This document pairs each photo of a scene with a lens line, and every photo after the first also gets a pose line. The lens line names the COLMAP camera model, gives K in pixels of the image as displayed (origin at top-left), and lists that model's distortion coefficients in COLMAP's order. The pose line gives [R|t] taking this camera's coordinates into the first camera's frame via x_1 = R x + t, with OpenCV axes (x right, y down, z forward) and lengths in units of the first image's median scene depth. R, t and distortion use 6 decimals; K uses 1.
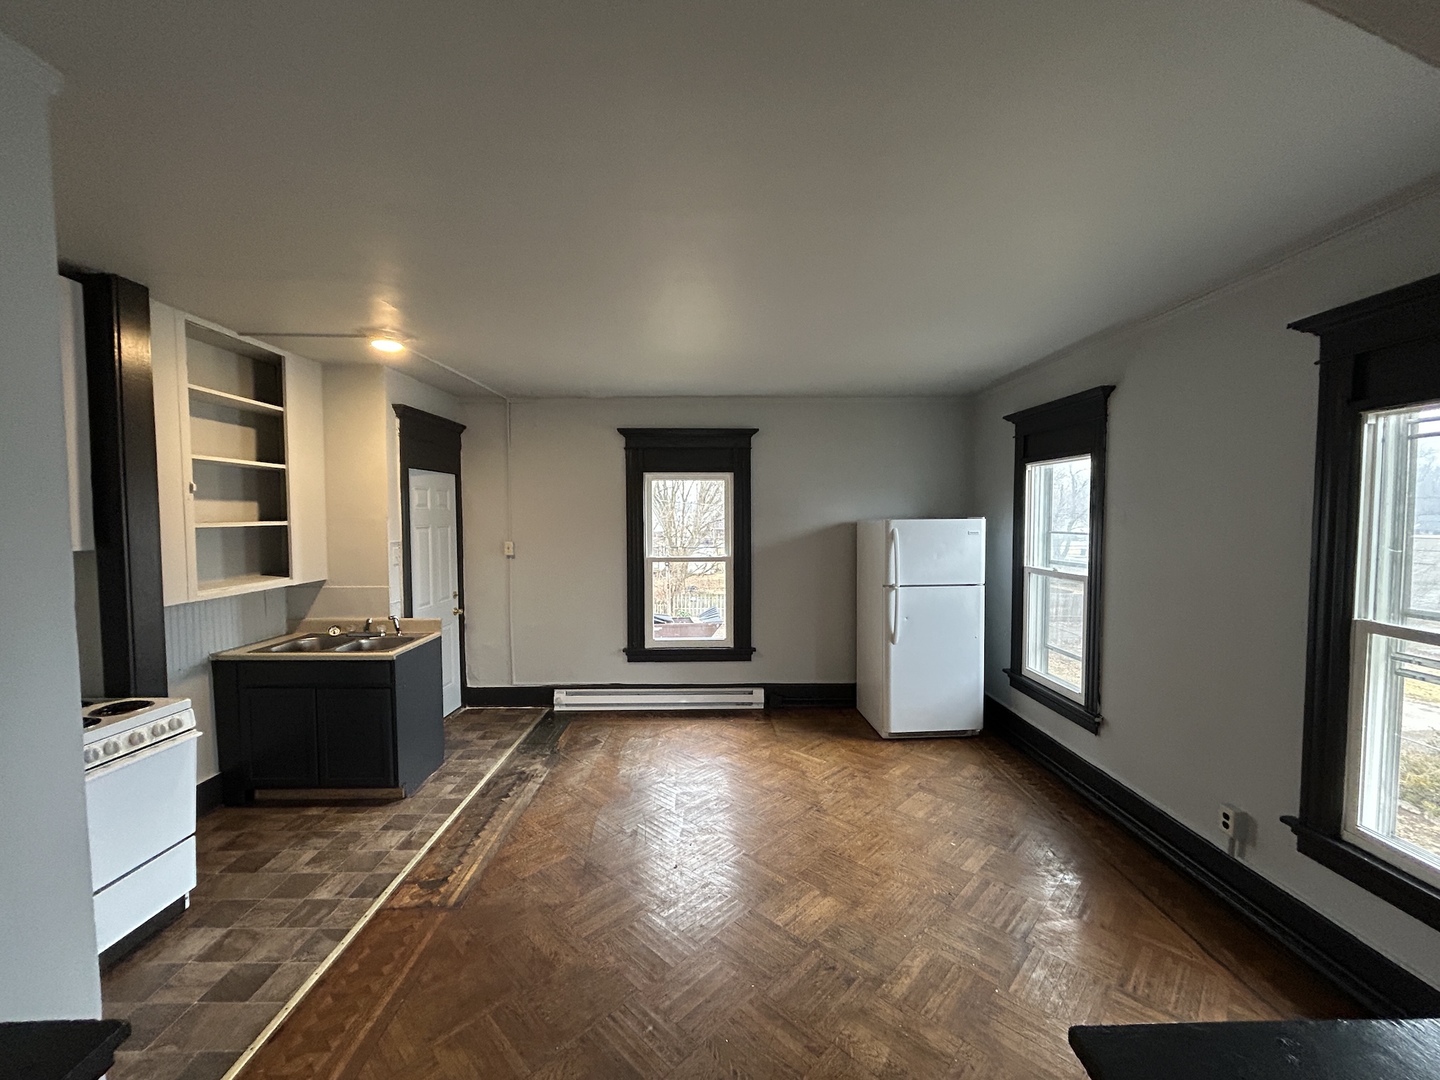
lens RADIAL K [[581.2, 0, 720.0], [0, 581.2, 540.0], [0, 0, 1]] dist [-0.001710, 0.000082]
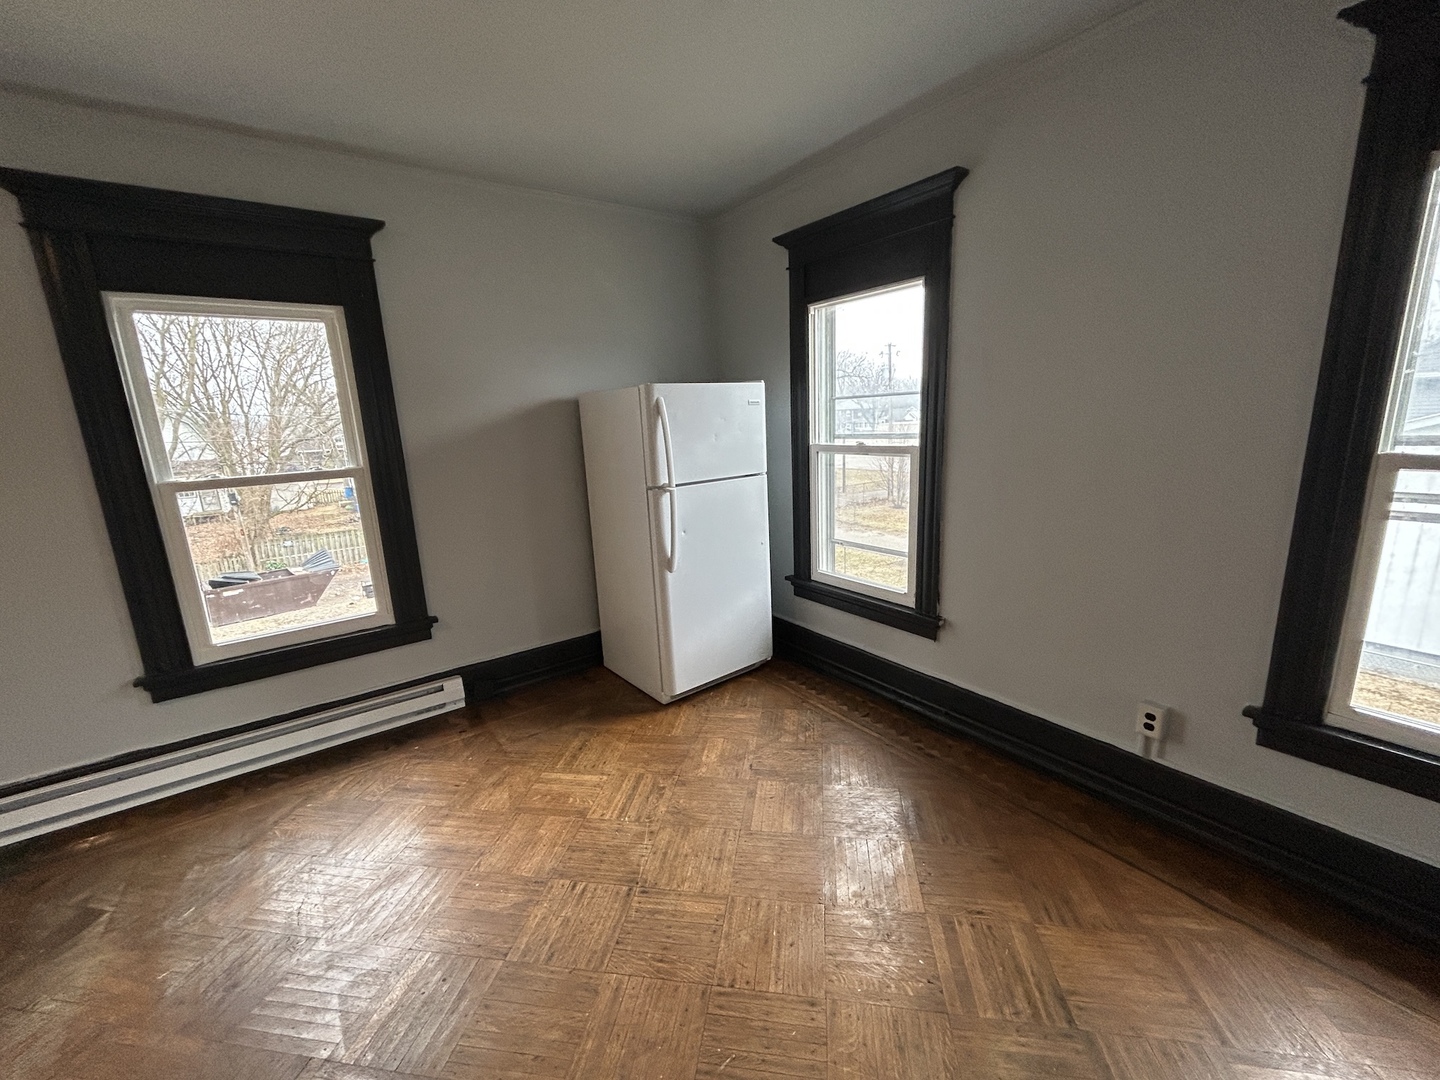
lens RADIAL K [[581.2, 0, 720.0], [0, 581.2, 540.0], [0, 0, 1]] dist [-0.001710, 0.000082]
pose [[0.818244, -0.152124, 0.554378, -0.026176], [0.066865, 0.982991, 0.171047, 0.031770], [-0.570969, -0.102889, 0.814499, 0.447820]]
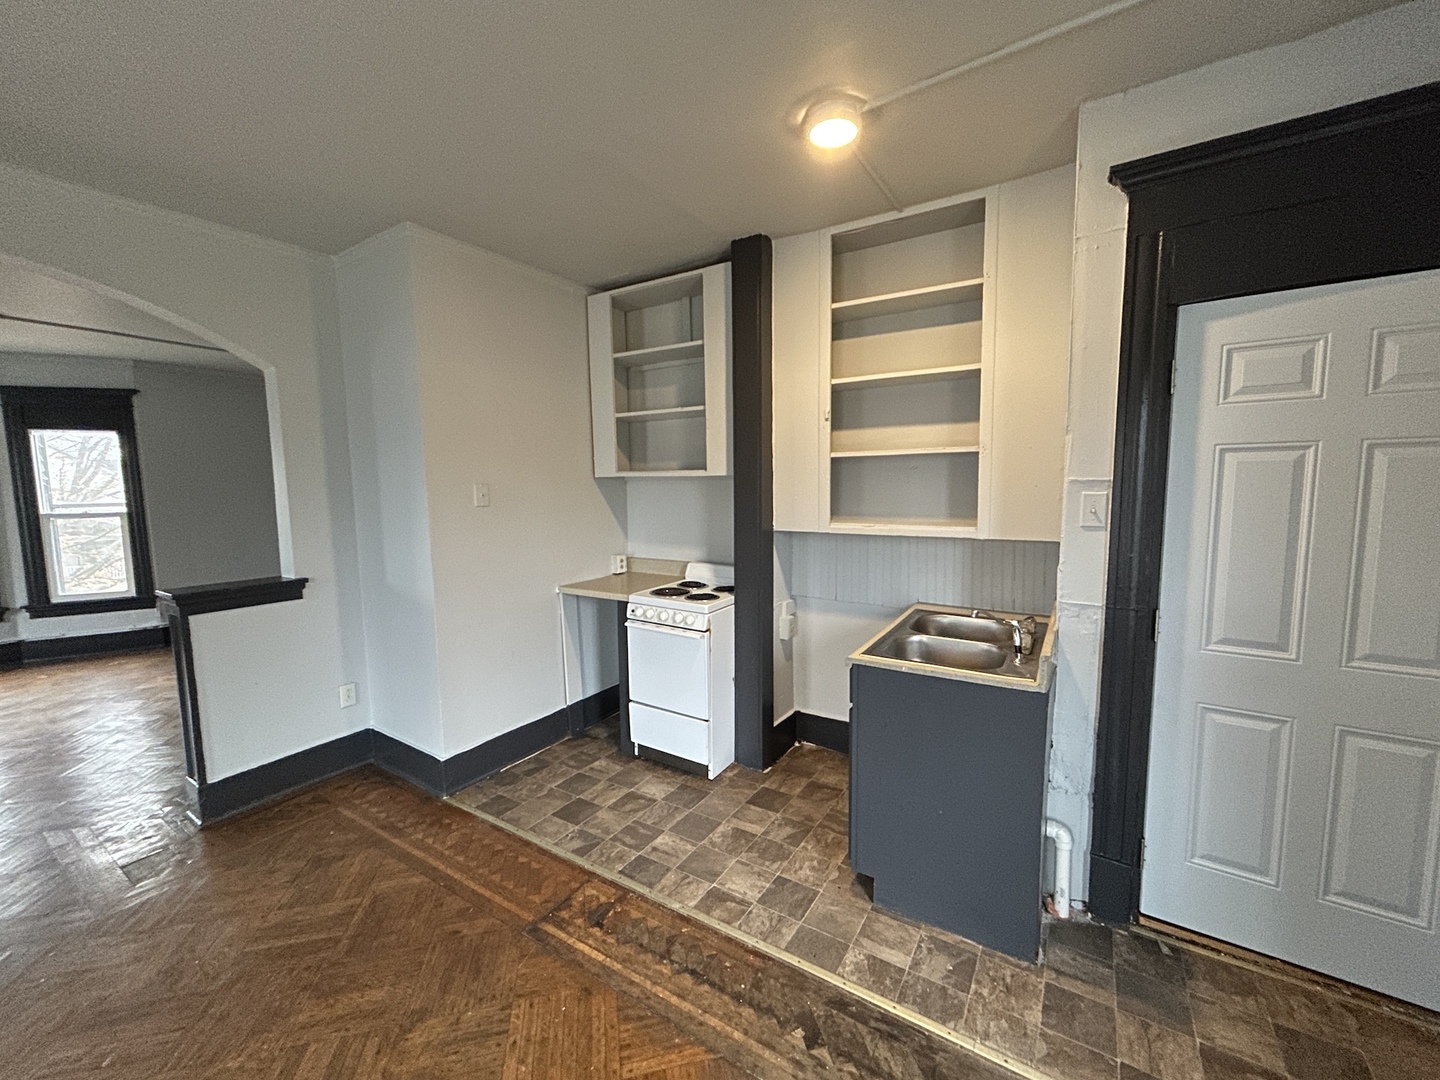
lens RADIAL K [[581.2, 0, 720.0], [0, 581.2, 540.0], [0, 0, 1]] dist [-0.001710, 0.000082]
pose [[-0.544278, 0.088035, -0.834273, 0.010607], [-0.028218, 0.991995, 0.123088, 0.002710], [0.838430, 0.090535, -0.537437, 1.018899]]
